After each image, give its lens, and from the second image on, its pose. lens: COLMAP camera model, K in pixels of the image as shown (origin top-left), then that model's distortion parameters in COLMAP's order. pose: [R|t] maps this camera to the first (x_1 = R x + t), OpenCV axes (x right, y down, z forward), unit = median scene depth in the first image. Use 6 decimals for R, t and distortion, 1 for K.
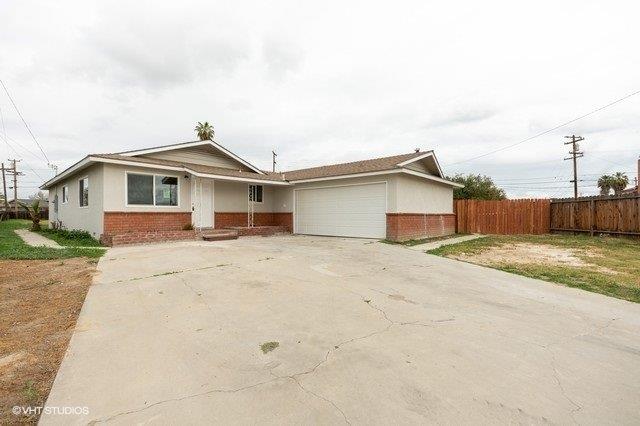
lens RADIAL K [[286.3, 0, 313.9], [0, 286.3, 214.4], [0, 0, 1]] dist [-0.000879, -0.000019]
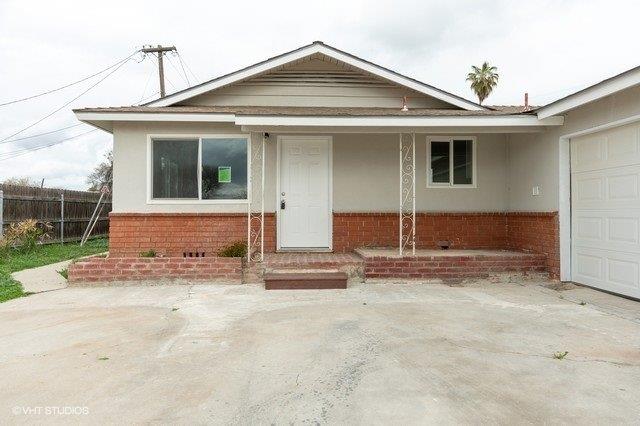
lens RADIAL K [[425.7, 0, 319.6], [0, 425.7, 210.2], [0, 0, 1]] dist [-0.003472, -0.000974]
pose [[0.700745, -0.010813, -0.713330, 0.081071], [0.003848, 0.999928, -0.011376, -0.003877], [0.713401, 0.005227, 0.700736, 0.534980]]
